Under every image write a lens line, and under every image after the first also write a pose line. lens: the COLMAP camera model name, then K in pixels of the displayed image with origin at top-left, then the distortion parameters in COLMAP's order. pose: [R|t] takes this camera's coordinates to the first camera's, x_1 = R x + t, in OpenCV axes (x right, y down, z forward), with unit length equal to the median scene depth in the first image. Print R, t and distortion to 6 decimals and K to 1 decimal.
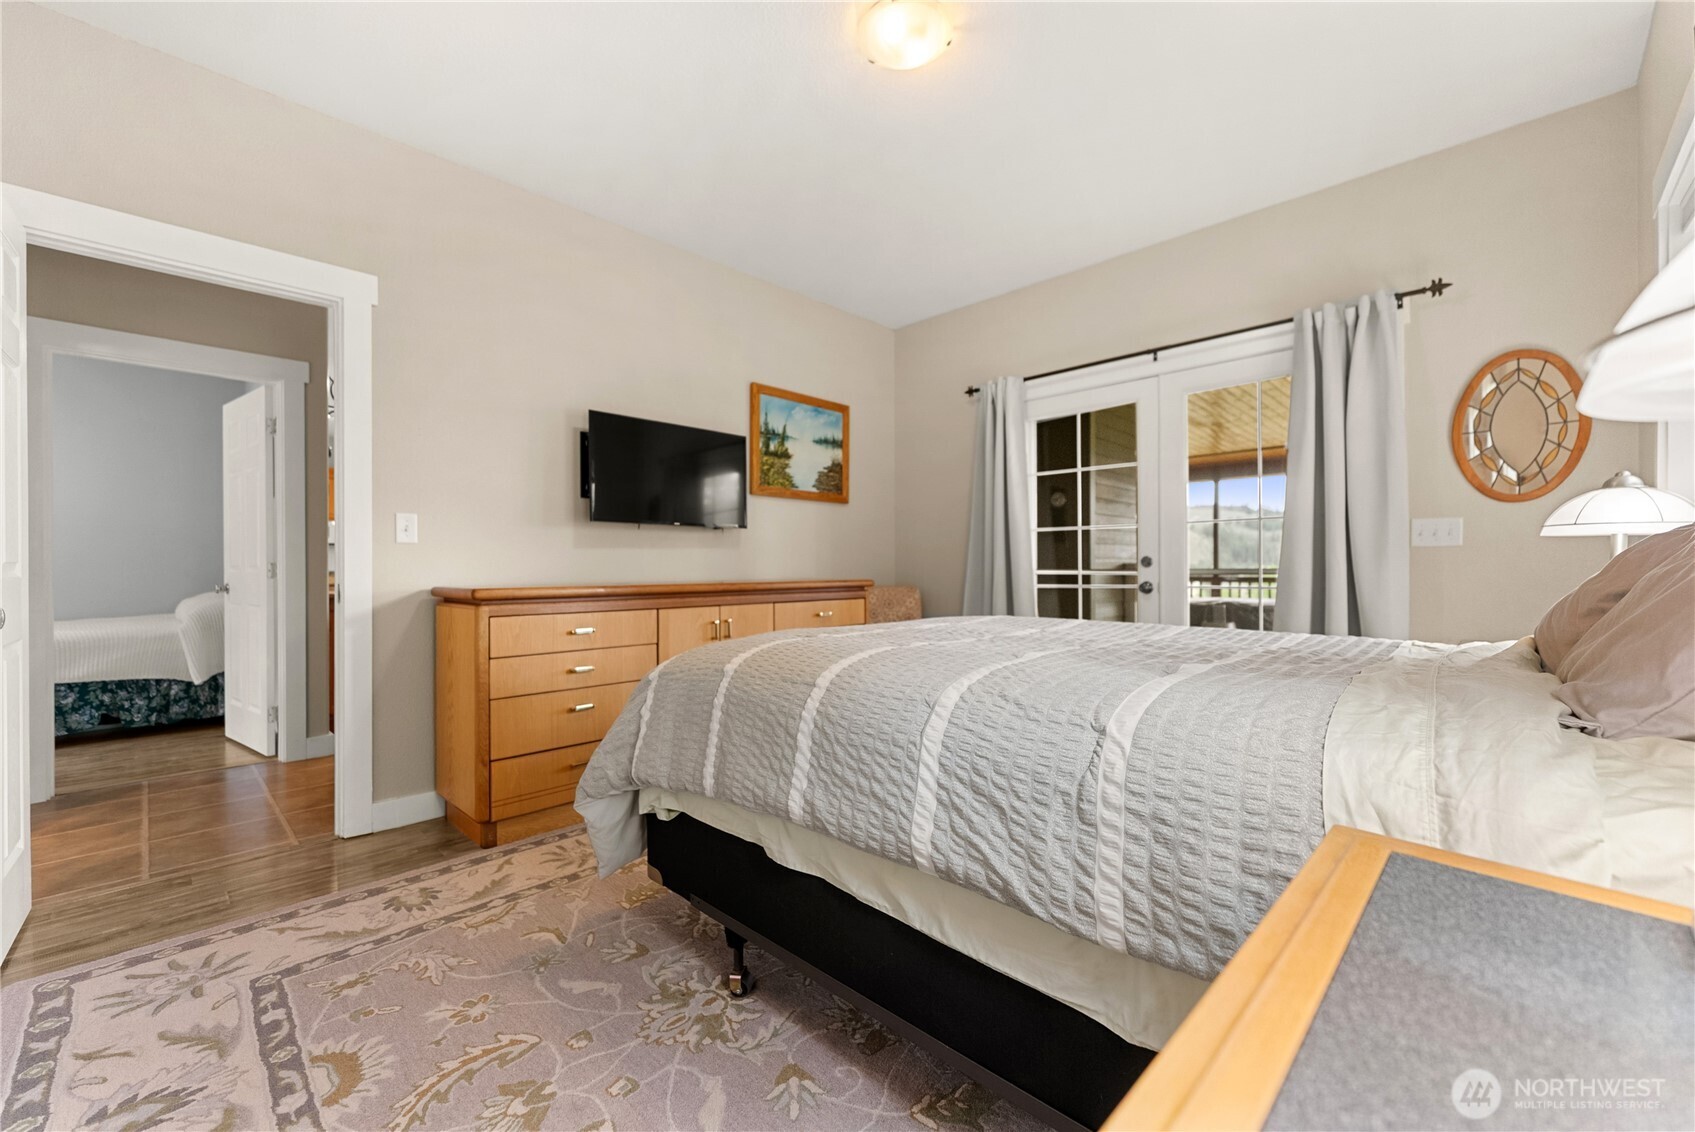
lens RADIAL K [[678.6, 0, 847.5], [0, 678.6, 566.0], [0, 0, 1]] dist [0.013283, -0.000048]
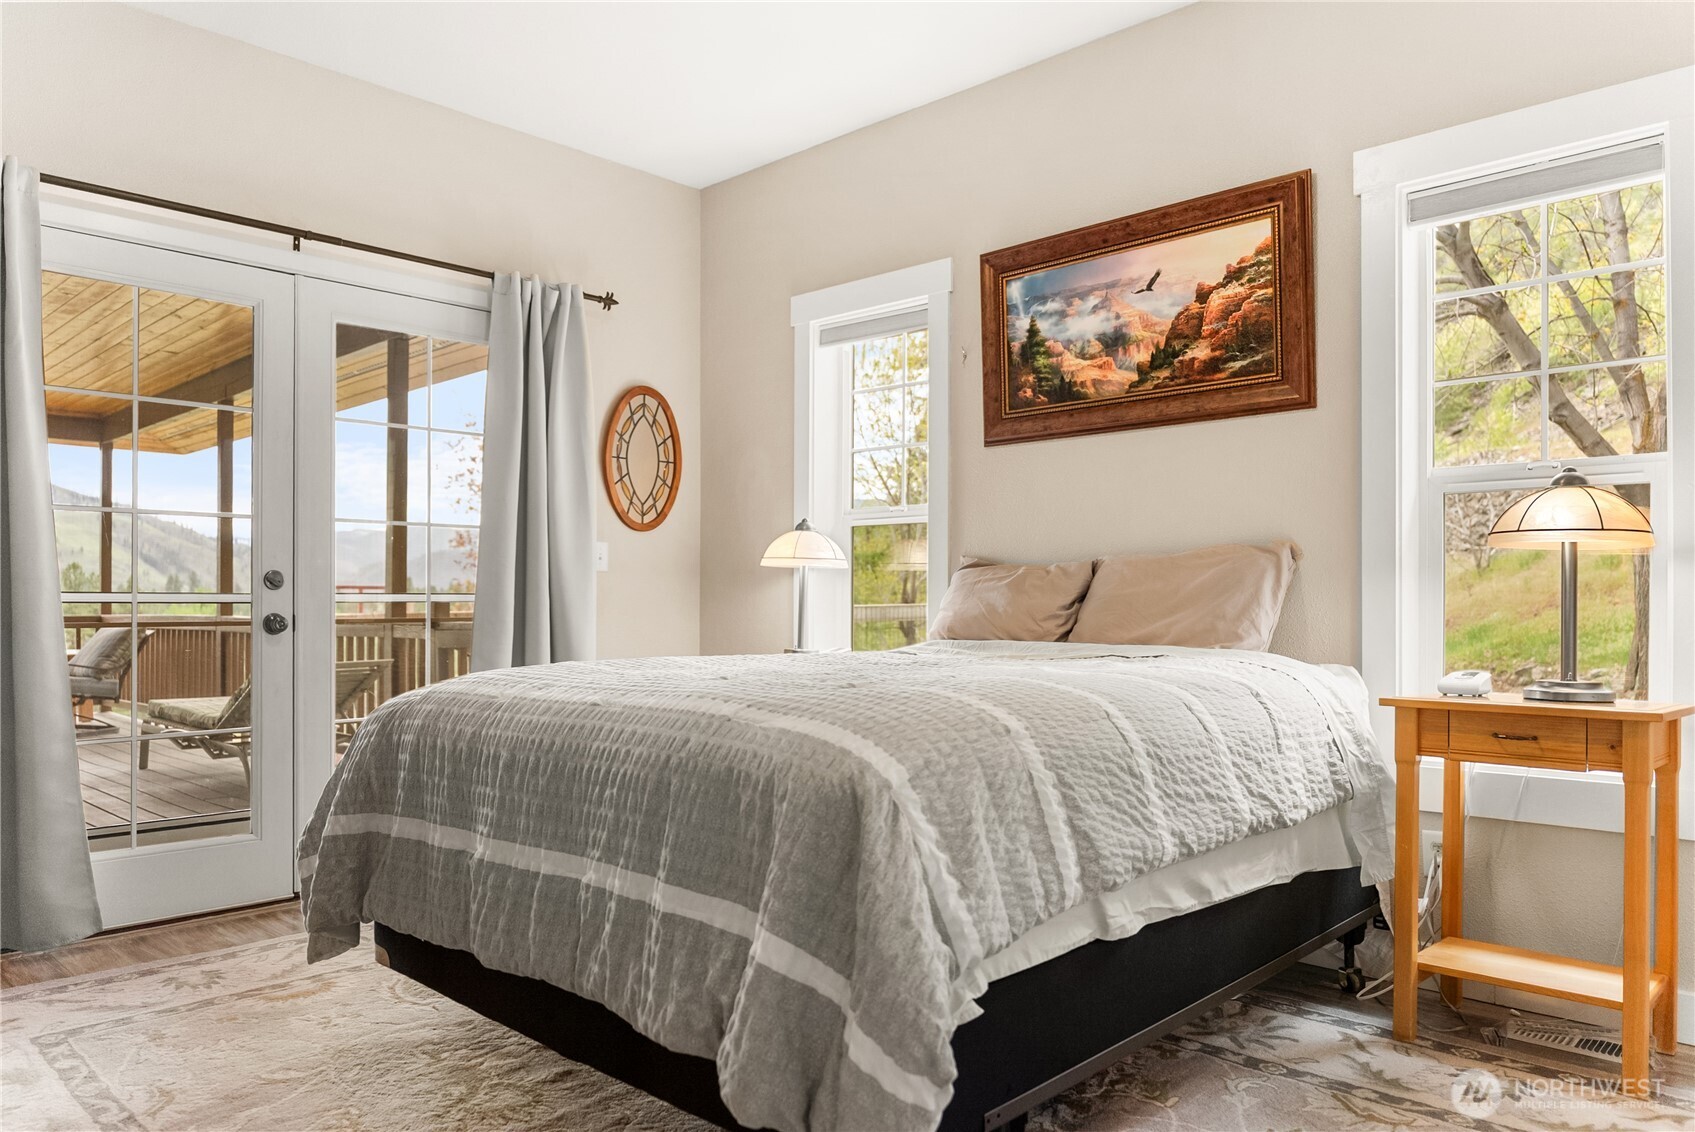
lens RADIAL K [[1158.5, 0, 844.7], [0, 1158.5, 593.5], [0, 0, 1]] dist [-0.000771, -0.000102]
pose [[-0.006578, 0.010350, 0.999925, -0.767011], [-0.001079, 0.999946, -0.010357, 0.018719], [-0.999978, -0.001147, -0.006567, 0.689554]]
